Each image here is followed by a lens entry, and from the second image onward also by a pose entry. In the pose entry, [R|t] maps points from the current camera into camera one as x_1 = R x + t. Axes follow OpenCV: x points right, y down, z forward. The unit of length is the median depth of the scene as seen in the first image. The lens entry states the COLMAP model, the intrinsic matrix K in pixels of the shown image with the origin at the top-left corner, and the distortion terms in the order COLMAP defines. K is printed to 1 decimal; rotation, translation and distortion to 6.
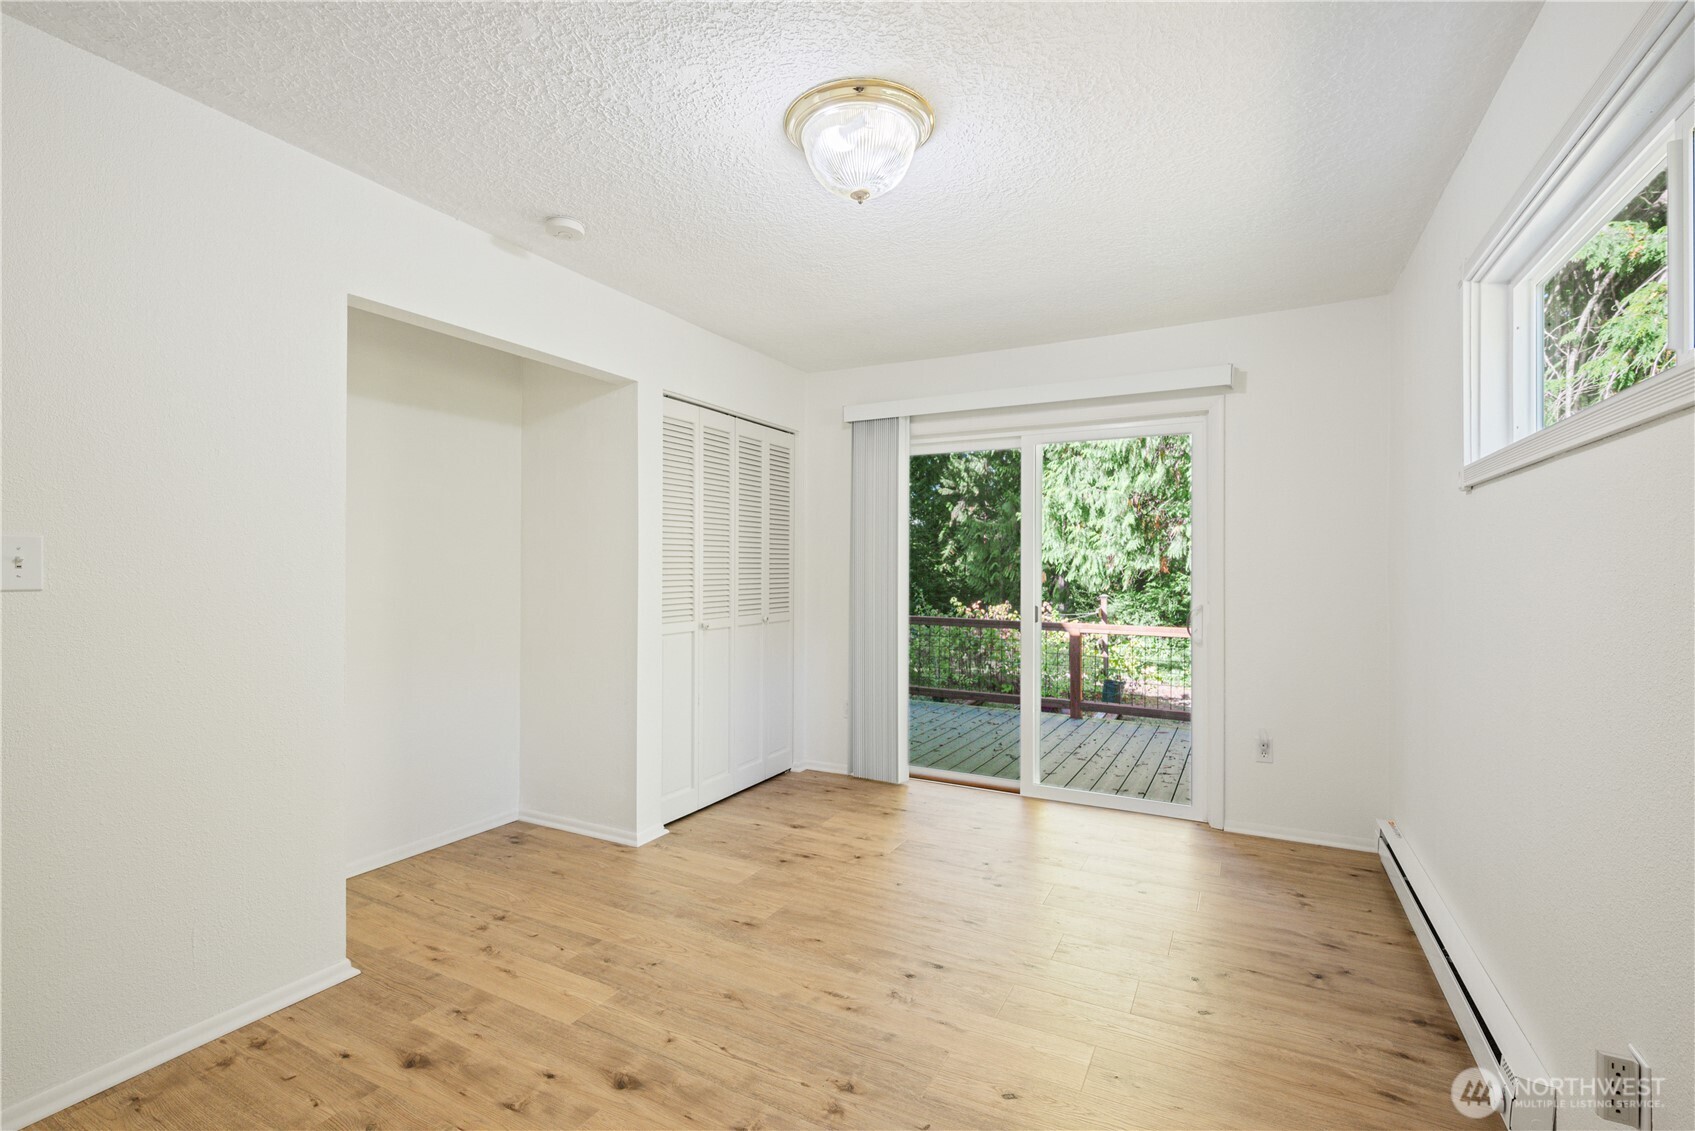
lens RADIAL K [[748.4, 0, 847.5], [0, 748.4, 565.5], [0, 0, 1]] dist [-0.000333, -0.000148]
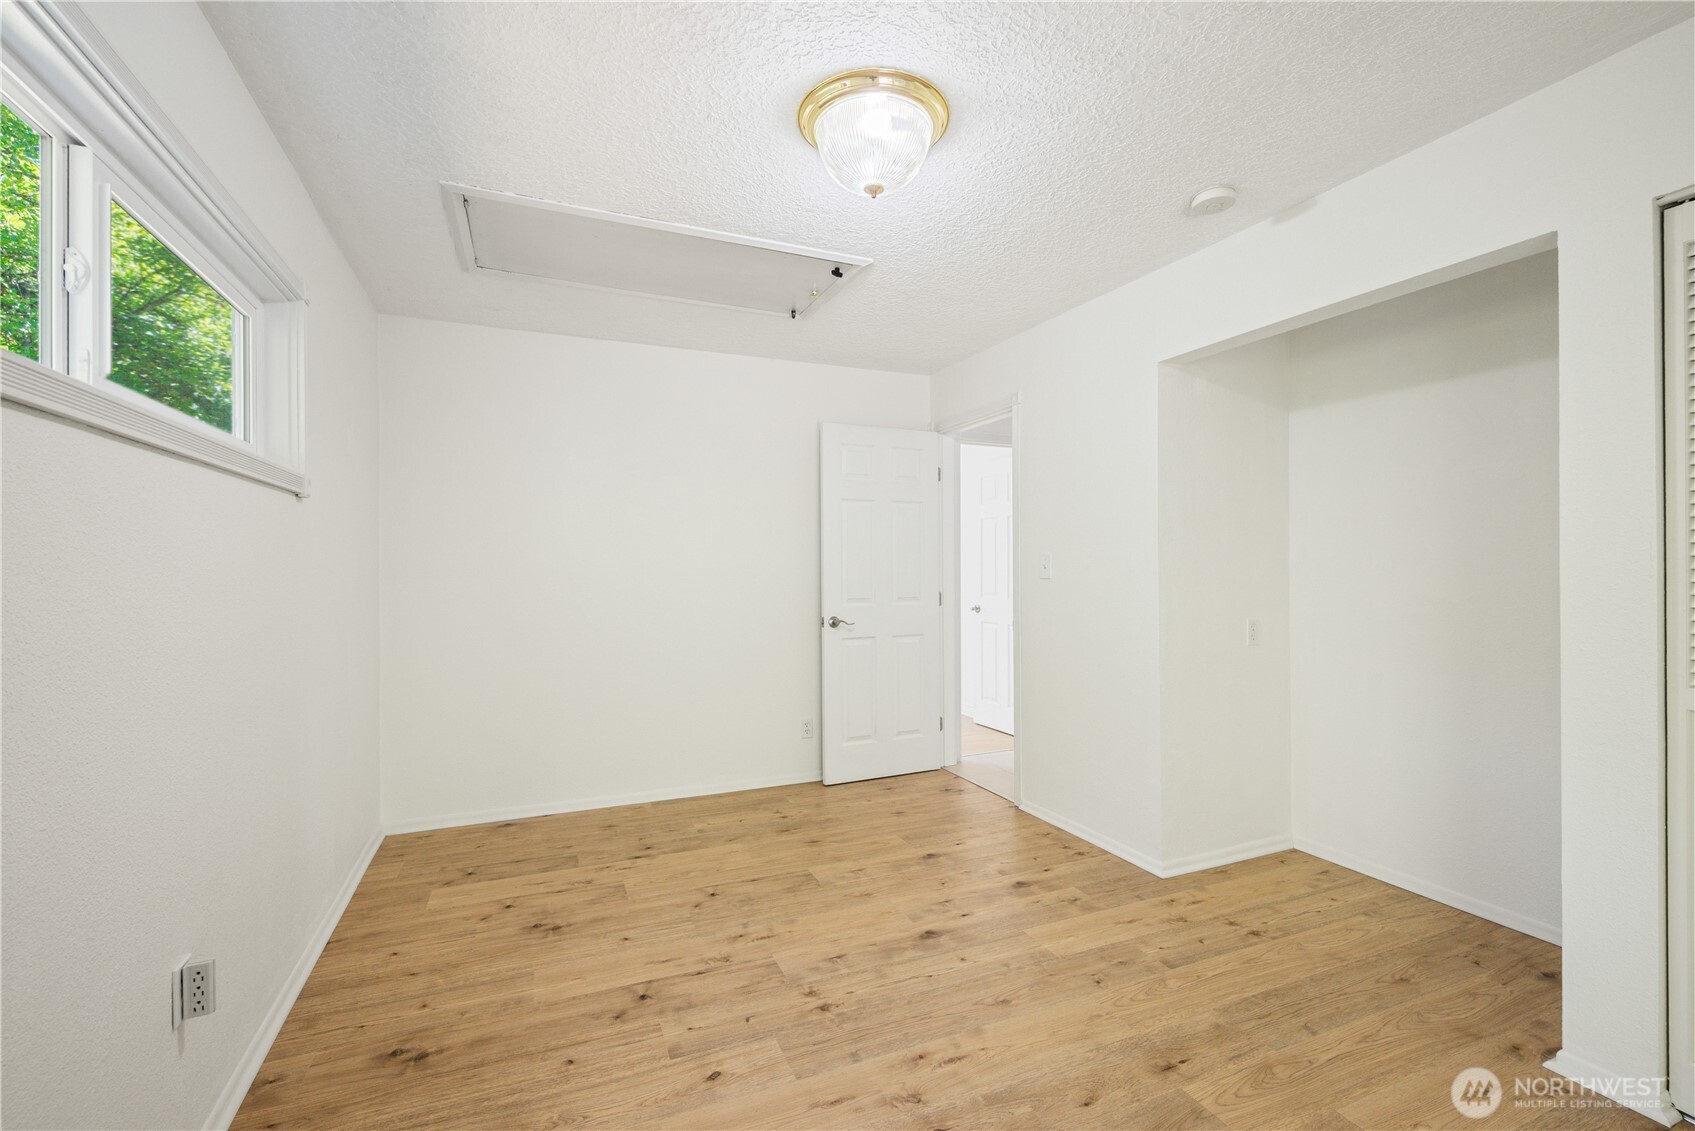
lens RADIAL K [[720.1, 0, 847.5], [0, 720.1, 565.5], [0, 0, 1]] dist [0.002301, -0.000099]
pose [[-0.616517, -0.000640, -0.787341, 0.682221], [0.003912, 0.999985, -0.003876, 0.001406], [0.787332, -0.005470, -0.616505, 1.350634]]
